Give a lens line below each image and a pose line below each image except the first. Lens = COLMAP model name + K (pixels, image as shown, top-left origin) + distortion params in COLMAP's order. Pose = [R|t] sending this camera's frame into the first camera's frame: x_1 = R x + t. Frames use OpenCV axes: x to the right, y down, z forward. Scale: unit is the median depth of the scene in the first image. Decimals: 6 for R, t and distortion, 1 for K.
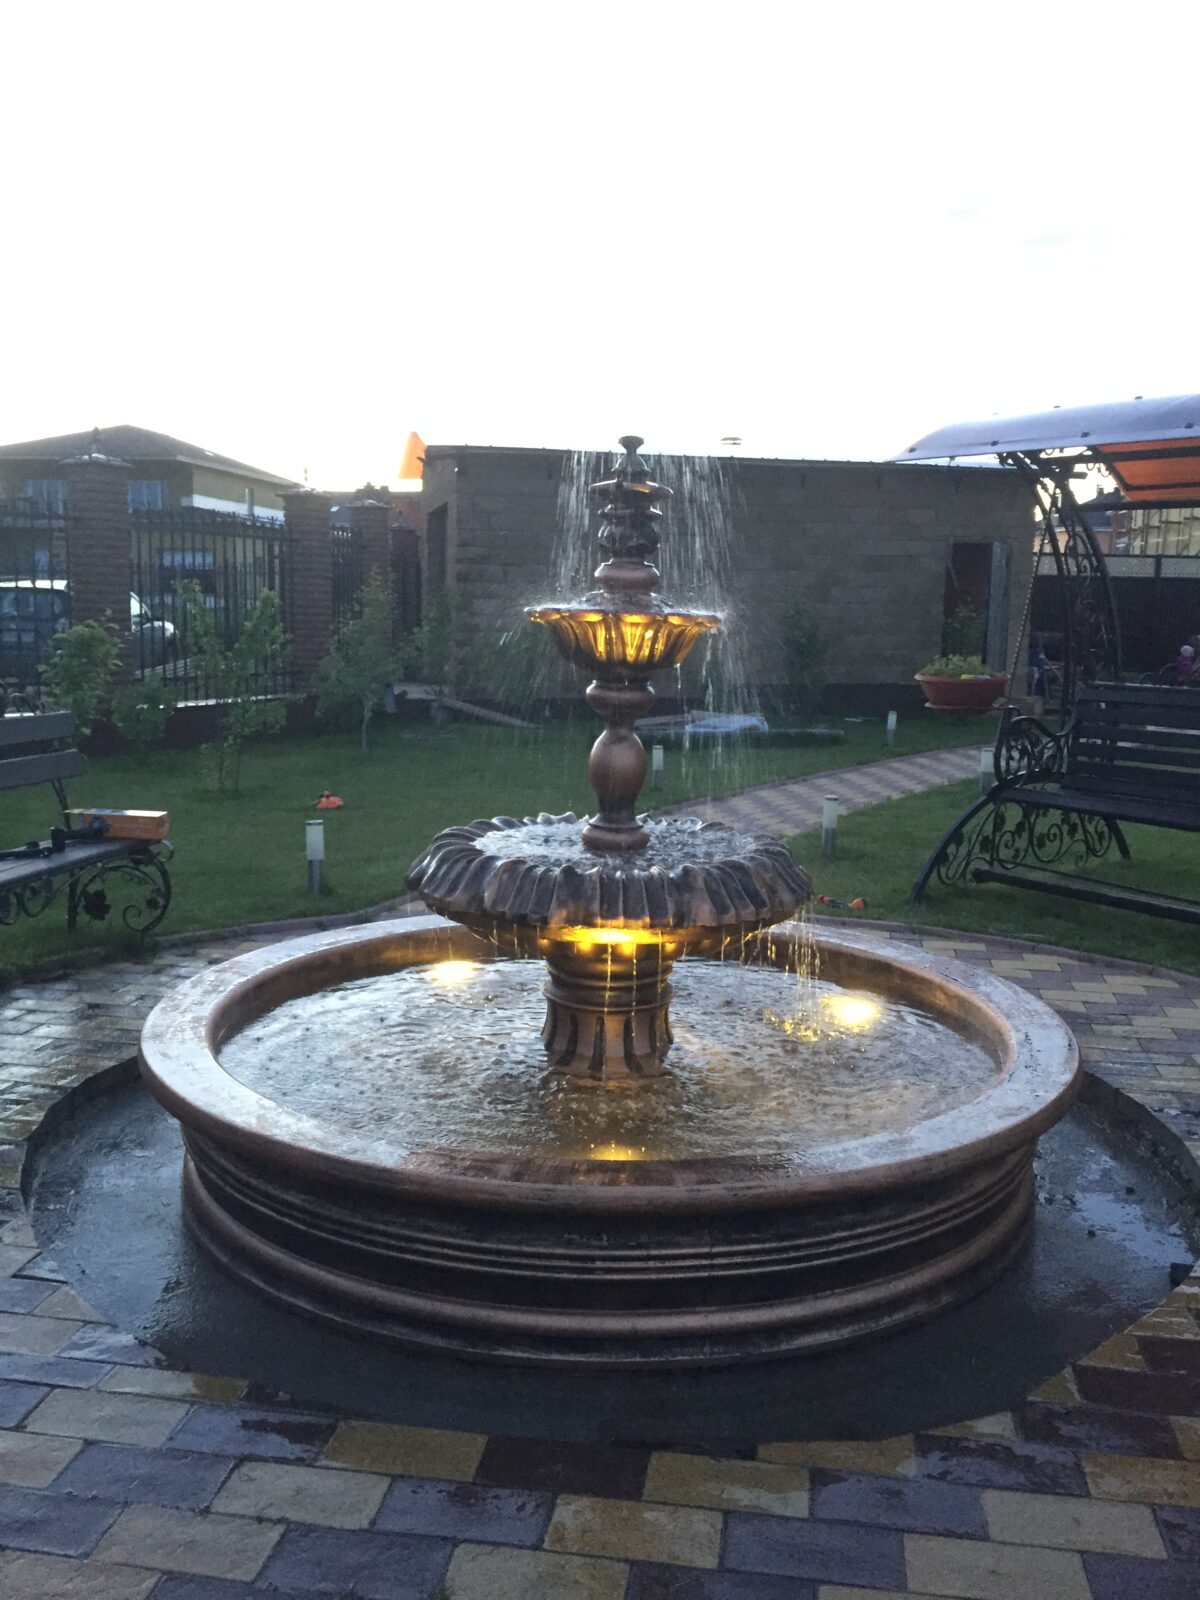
lens RADIAL K [[1351.2, 0, 603.8], [0, 1351.2, 803.1], [0, 0, 1]] dist [0.065382, -0.056346]
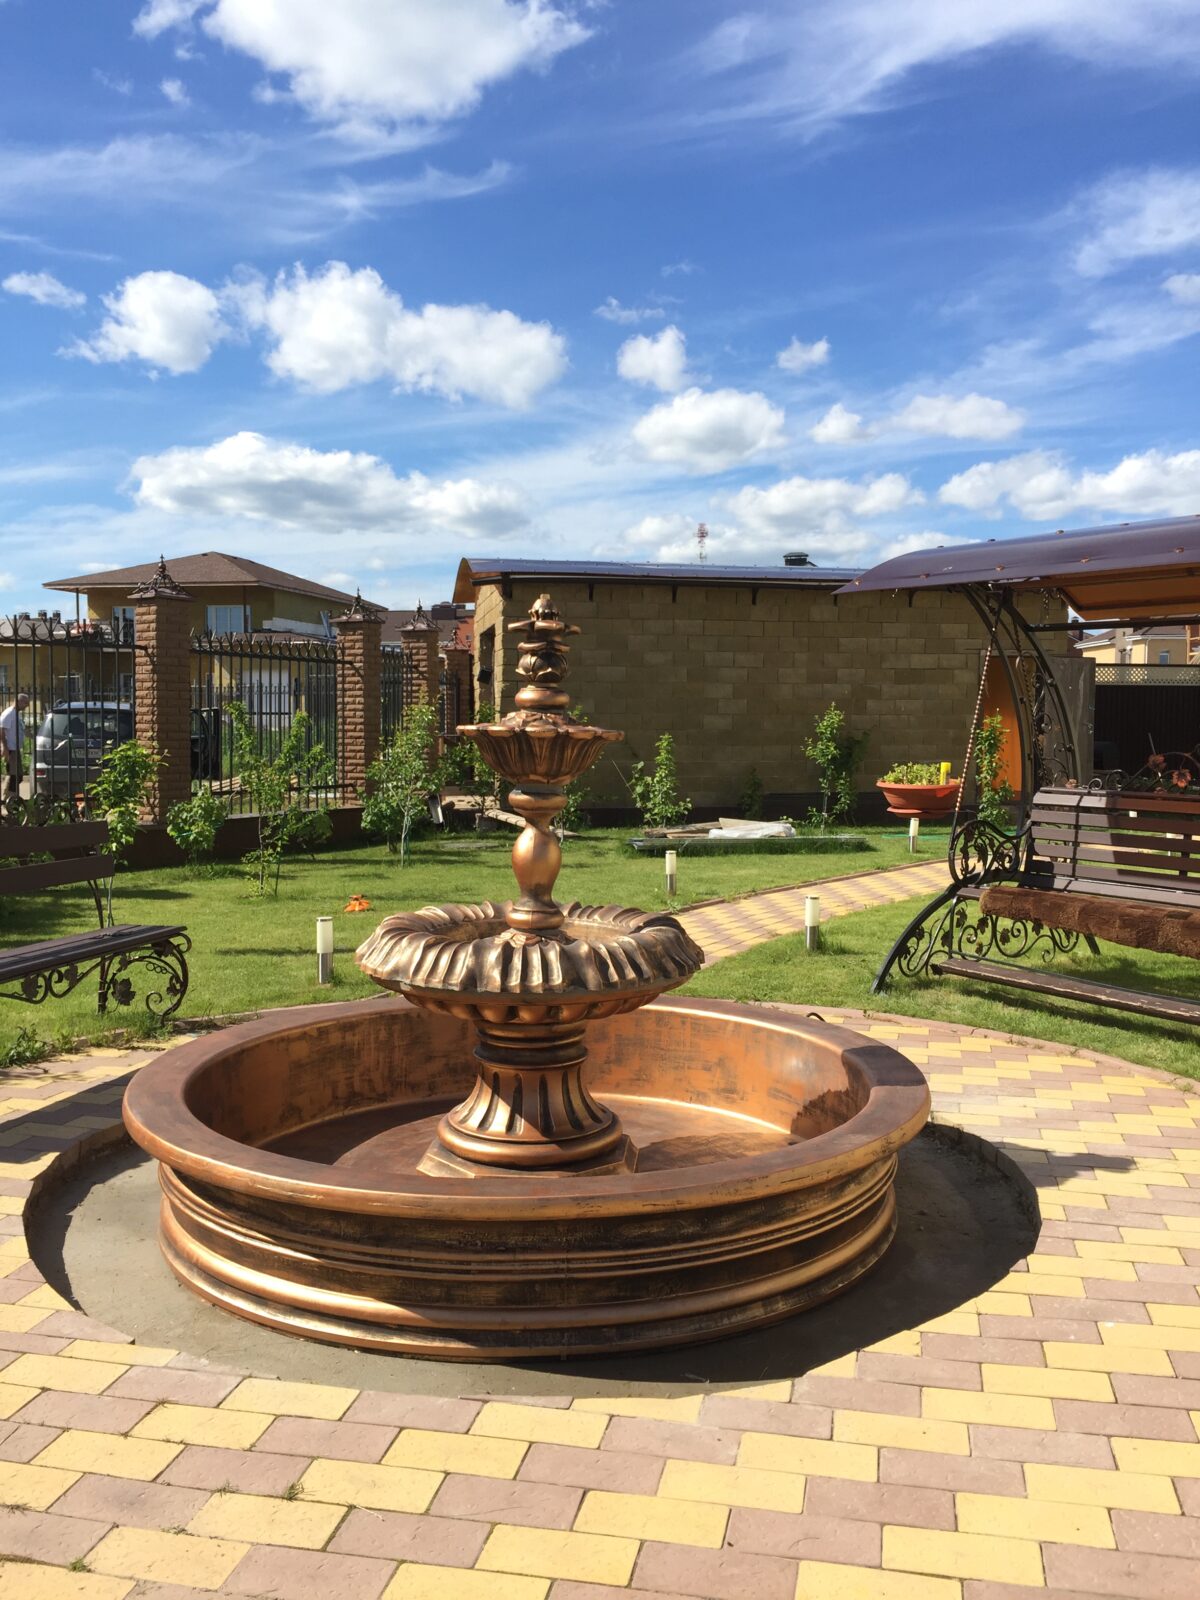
lens RADIAL K [[1351.2, 0, 605.6], [0, 1351.2, 800.4], [0, 0, 1]] dist [0.065382, -0.056346]
pose [[0.998585, -0.007189, -0.052698, 0.086213], [0.002750, 0.996476, -0.083833, 0.013261], [0.053115, 0.083570, 0.995085, -0.111408]]
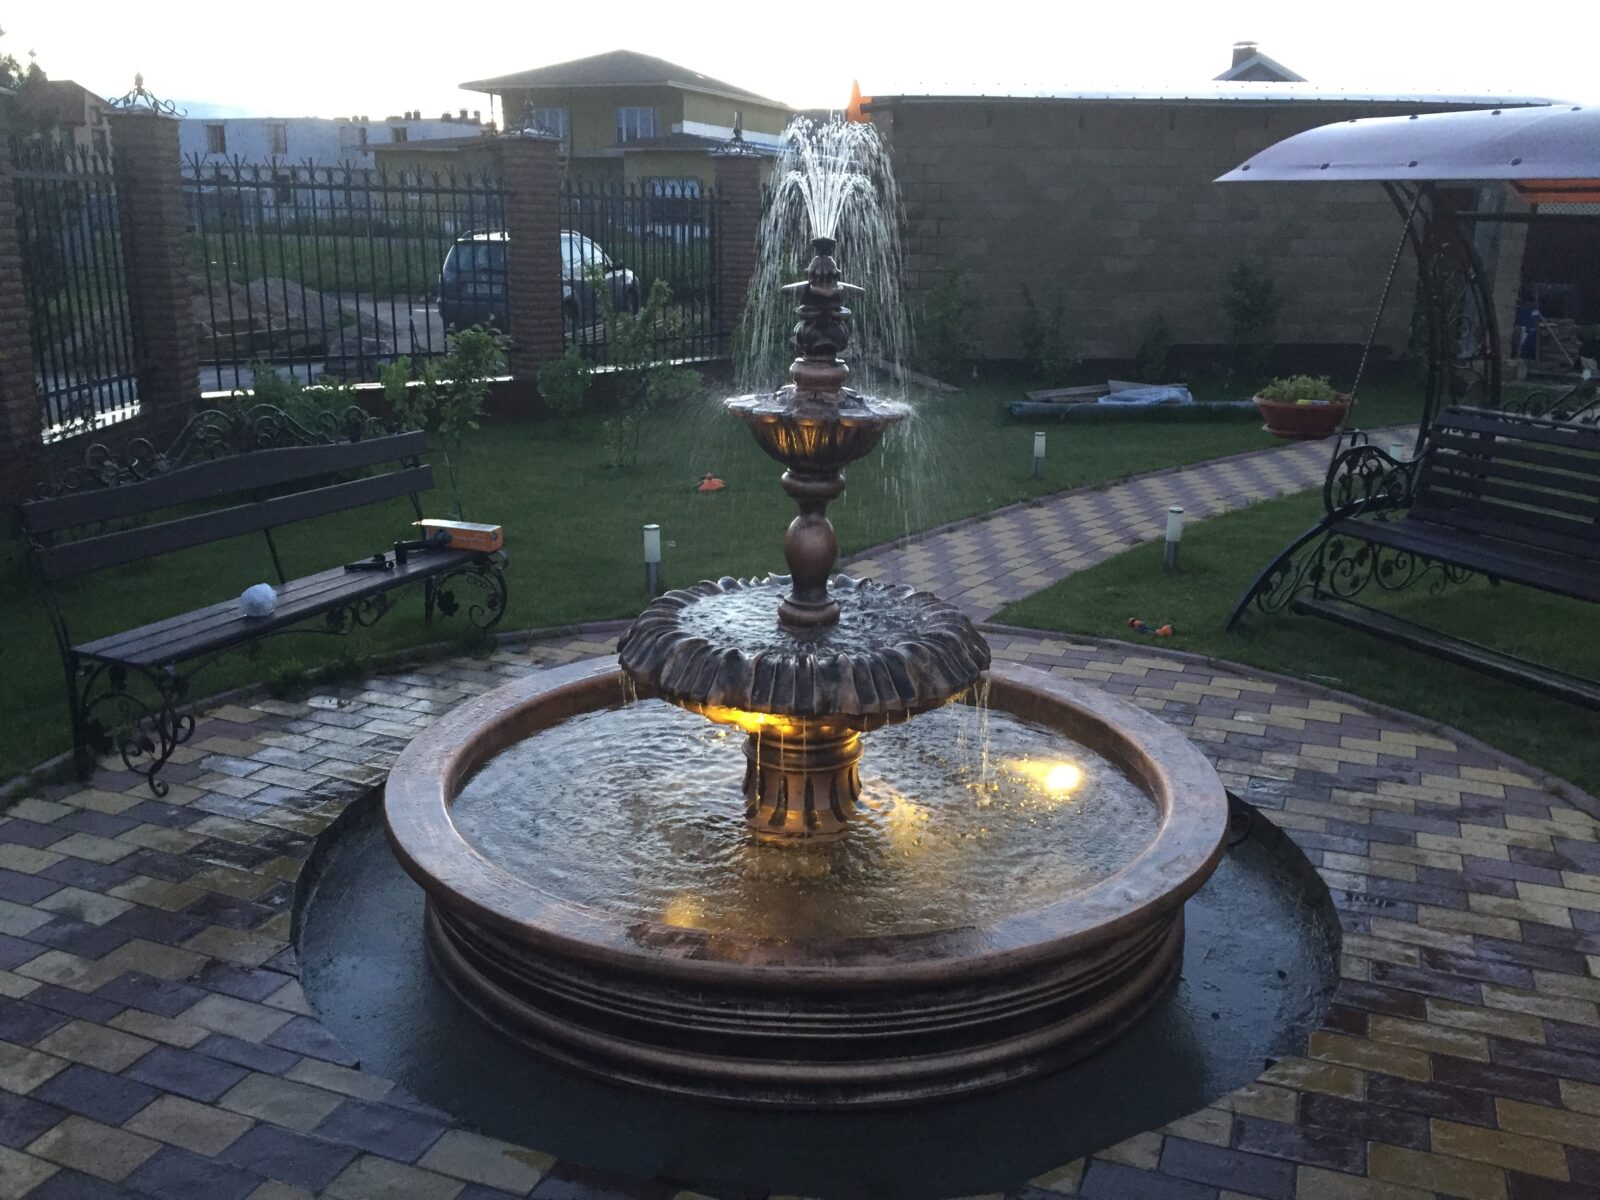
lens RADIAL K [[1351.2, 0, 807.8], [0, 1351.2, 589.5], [0, 0, 1]] dist [0.065382, -0.056346]
pose [[0.979039, 0.049473, -0.197575, 0.145276], [-0.026405, 0.992695, 0.117728, -0.078624], [0.201956, -0.110044, 0.973193, -0.035364]]
